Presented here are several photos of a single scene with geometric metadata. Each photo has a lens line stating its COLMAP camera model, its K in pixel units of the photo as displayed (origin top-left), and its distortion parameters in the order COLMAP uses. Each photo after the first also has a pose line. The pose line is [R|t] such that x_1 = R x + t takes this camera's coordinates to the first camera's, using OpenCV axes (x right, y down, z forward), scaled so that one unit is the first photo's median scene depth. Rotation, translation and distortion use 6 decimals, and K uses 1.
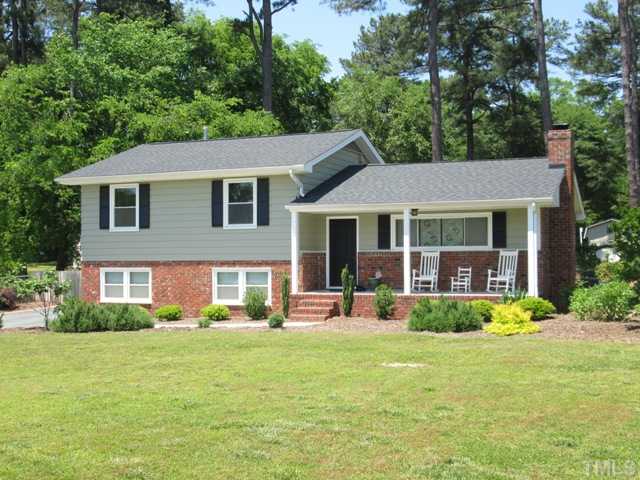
lens RADIAL K [[879.7, 0, 319.5], [0, 879.7, 240.7], [0, 0, 1]] dist [-0.042874, 0.000000]
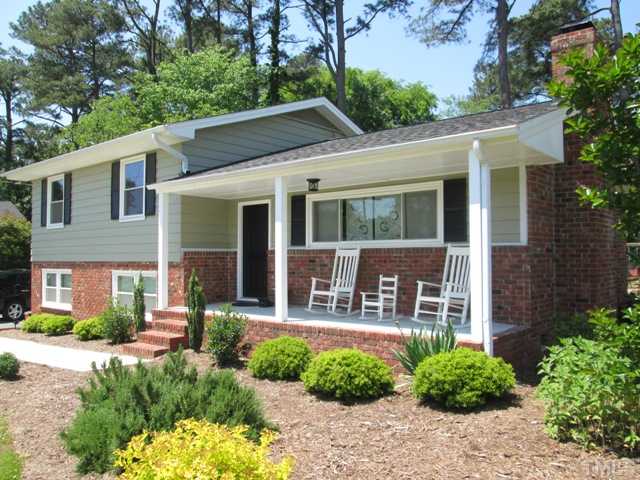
lens RADIAL K [[535.1, 0, 321.5], [0, 535.1, 238.4], [0, 0, 1]] dist [-0.031910, -0.009573]
pose [[0.949196, -0.008951, -0.314558, 0.220286], [0.003182, 0.999817, -0.018848, 0.011597], [0.314669, 0.016890, 0.949051, 0.611365]]
